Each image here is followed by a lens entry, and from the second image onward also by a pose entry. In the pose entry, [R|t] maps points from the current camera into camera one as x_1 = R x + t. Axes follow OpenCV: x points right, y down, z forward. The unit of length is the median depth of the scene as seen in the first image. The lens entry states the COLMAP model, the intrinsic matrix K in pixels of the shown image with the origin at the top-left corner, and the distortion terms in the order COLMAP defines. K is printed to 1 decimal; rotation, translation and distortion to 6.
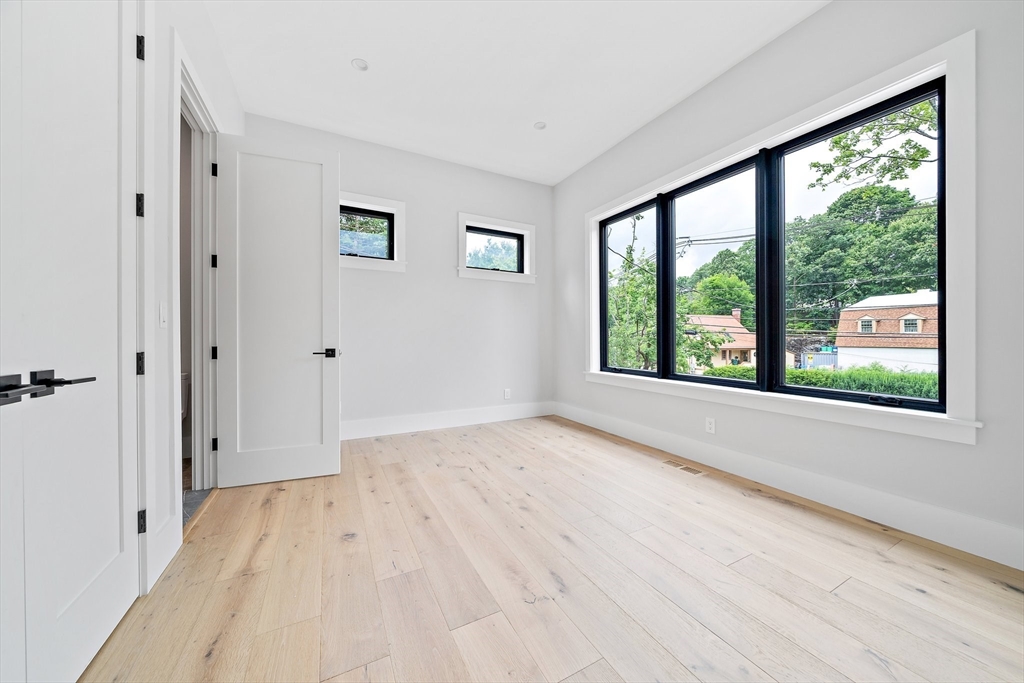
lens RADIAL K [[355.9, 0, 509.6], [0, 355.9, 338.1], [0, 0, 1]] dist [-0.005283, 0.000079]
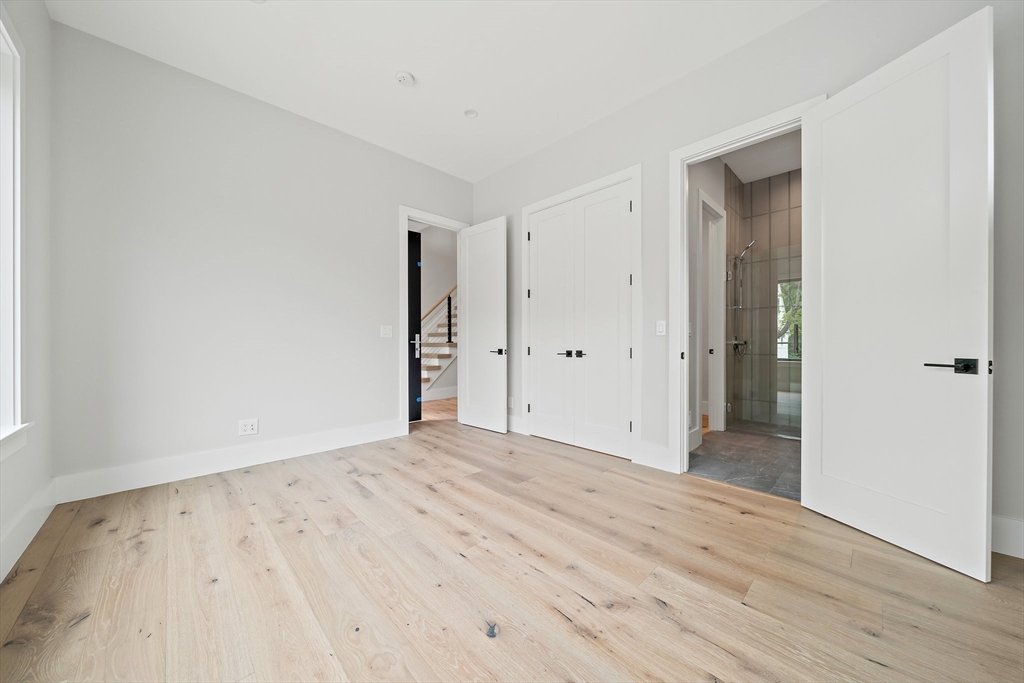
lens RADIAL K [[355.9, 0, 512.0], [0, 355.9, 344.0], [0, 0, 1]] dist [-0.005283, 0.000079]
pose [[-0.957826, 0.005336, -0.287299, 0.205853], [0.004104, 0.999980, 0.004891, 0.003246], [0.287319, 0.003506, -0.957829, 2.177950]]
